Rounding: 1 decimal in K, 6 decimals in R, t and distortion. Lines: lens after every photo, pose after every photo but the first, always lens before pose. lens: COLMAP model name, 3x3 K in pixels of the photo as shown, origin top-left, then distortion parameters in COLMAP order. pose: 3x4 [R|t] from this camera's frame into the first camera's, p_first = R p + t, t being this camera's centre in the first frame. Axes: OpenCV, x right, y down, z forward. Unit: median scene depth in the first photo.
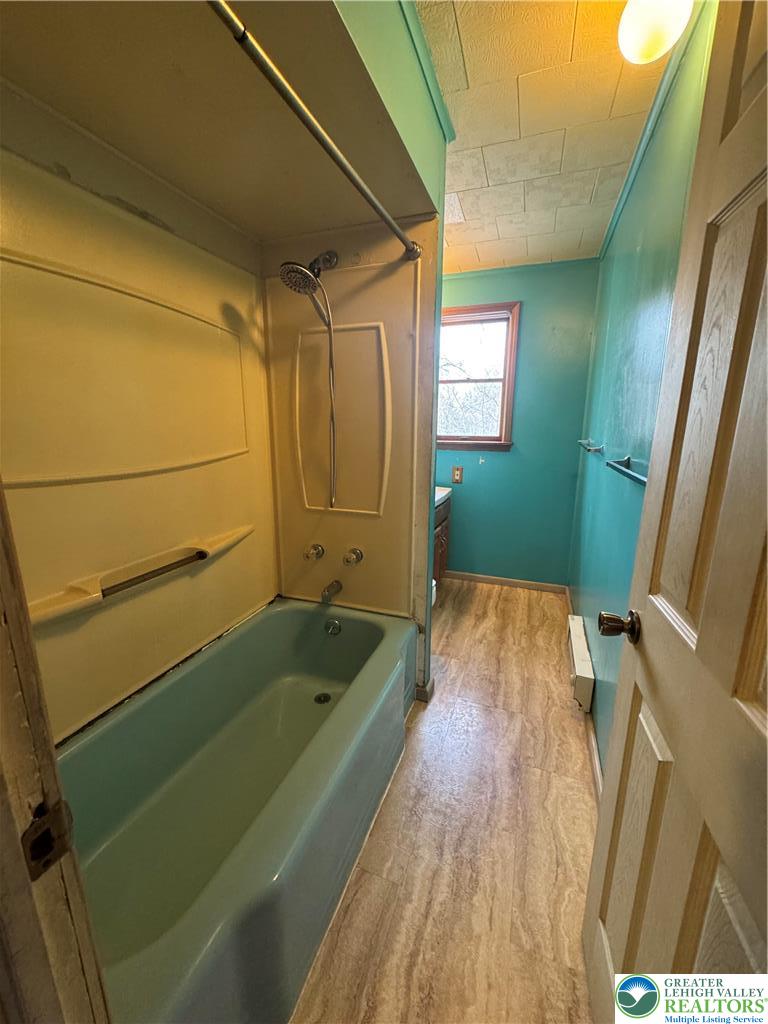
lens RADIAL K [[407.2, 0, 383.6], [0, 407.2, 514.9], [0, 0, 1]] dist [-0.000804, -0.000219]
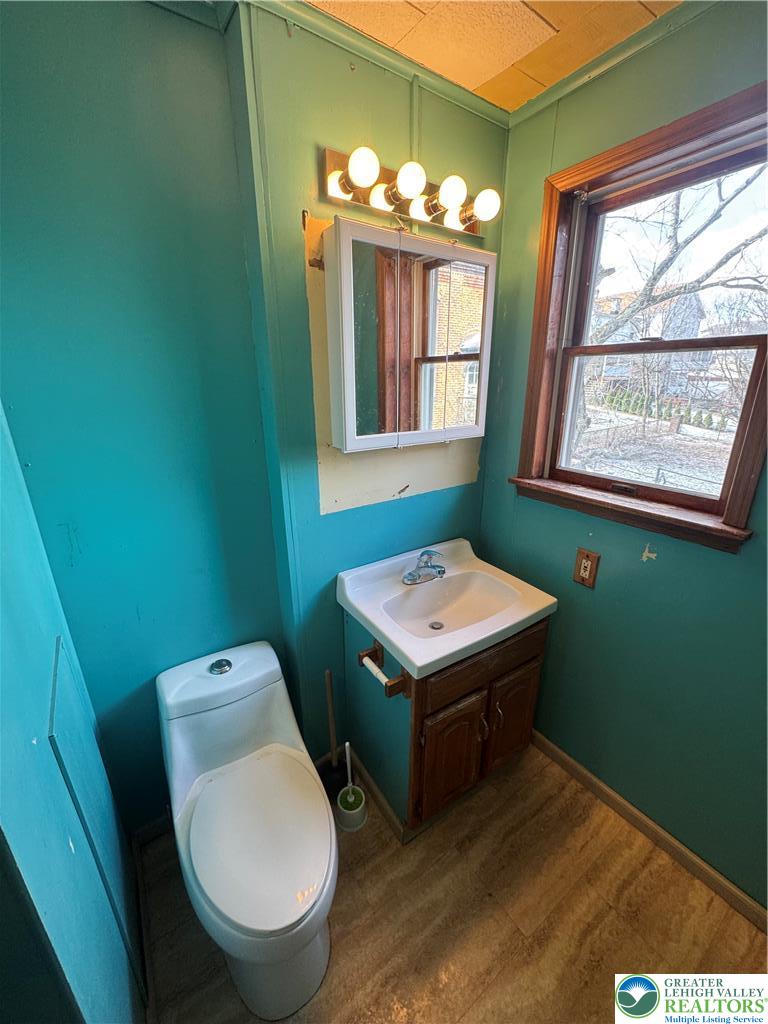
lens RADIAL K [[407.2, 0, 387.7], [0, 407.2, 509.1], [0, 0, 1]] dist [-0.000804, -0.000219]
pose [[0.814543, 0.171249, -0.554251, 0.243250], [-0.115883, 0.984211, 0.133790, -0.198858], [0.568411, -0.044749, 0.821527, 0.522136]]
